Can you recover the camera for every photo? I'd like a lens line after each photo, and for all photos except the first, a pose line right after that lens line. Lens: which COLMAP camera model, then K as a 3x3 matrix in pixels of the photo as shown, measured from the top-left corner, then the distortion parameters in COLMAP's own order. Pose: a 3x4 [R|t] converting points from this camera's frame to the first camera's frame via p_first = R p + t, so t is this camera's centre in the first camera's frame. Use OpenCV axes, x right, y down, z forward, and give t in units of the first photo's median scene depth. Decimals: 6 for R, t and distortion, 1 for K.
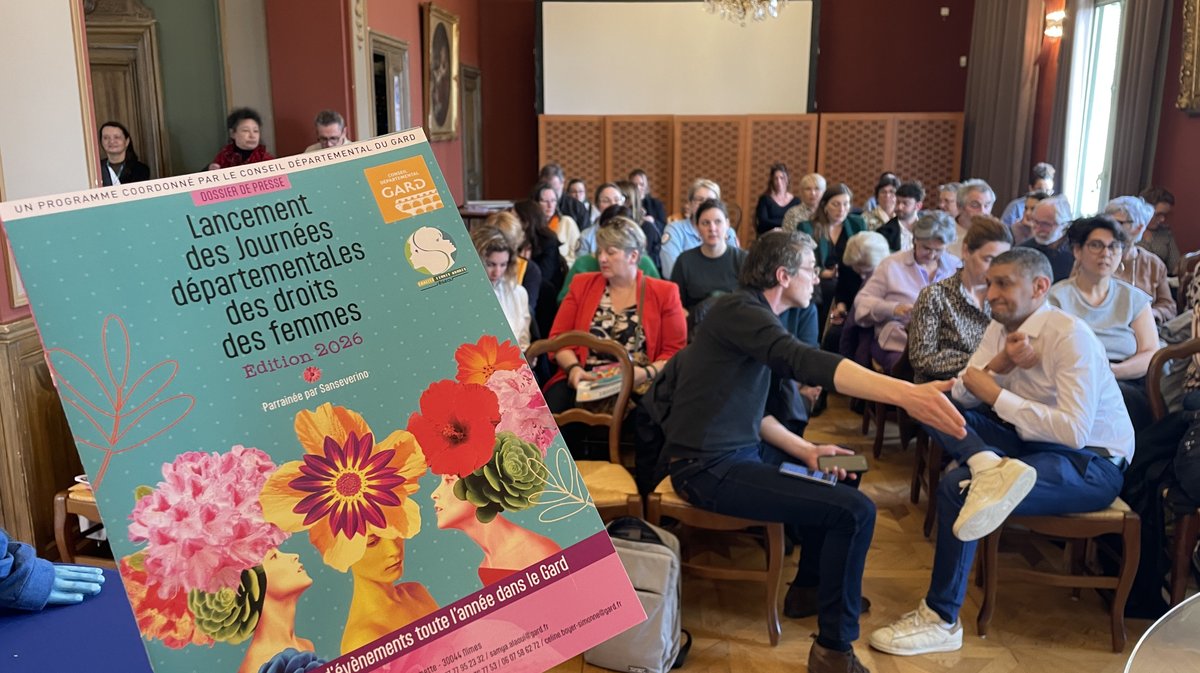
lens RADIAL K [[927.2, 0, 600.0], [0, 927.2, 336.5], [0, 0, 1]] dist [0.060840, -0.102602]
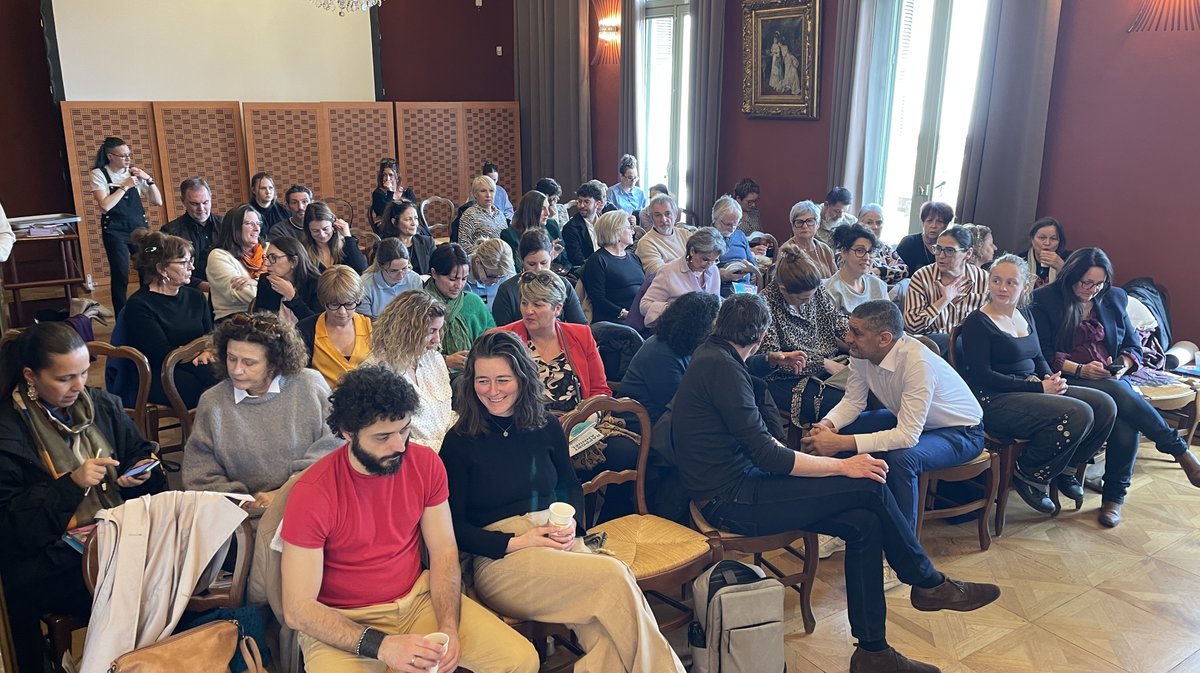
lens RADIAL K [[927.2, 0, 600.0], [0, 927.2, 336.5], [0, 0, 1]] dist [0.060840, -0.102602]
pose [[0.785255, -0.156306, 0.599119, -0.225019], [0.122797, 0.987706, 0.096739, -0.061172], [-0.606874, -0.002395, 0.794795, 0.077964]]
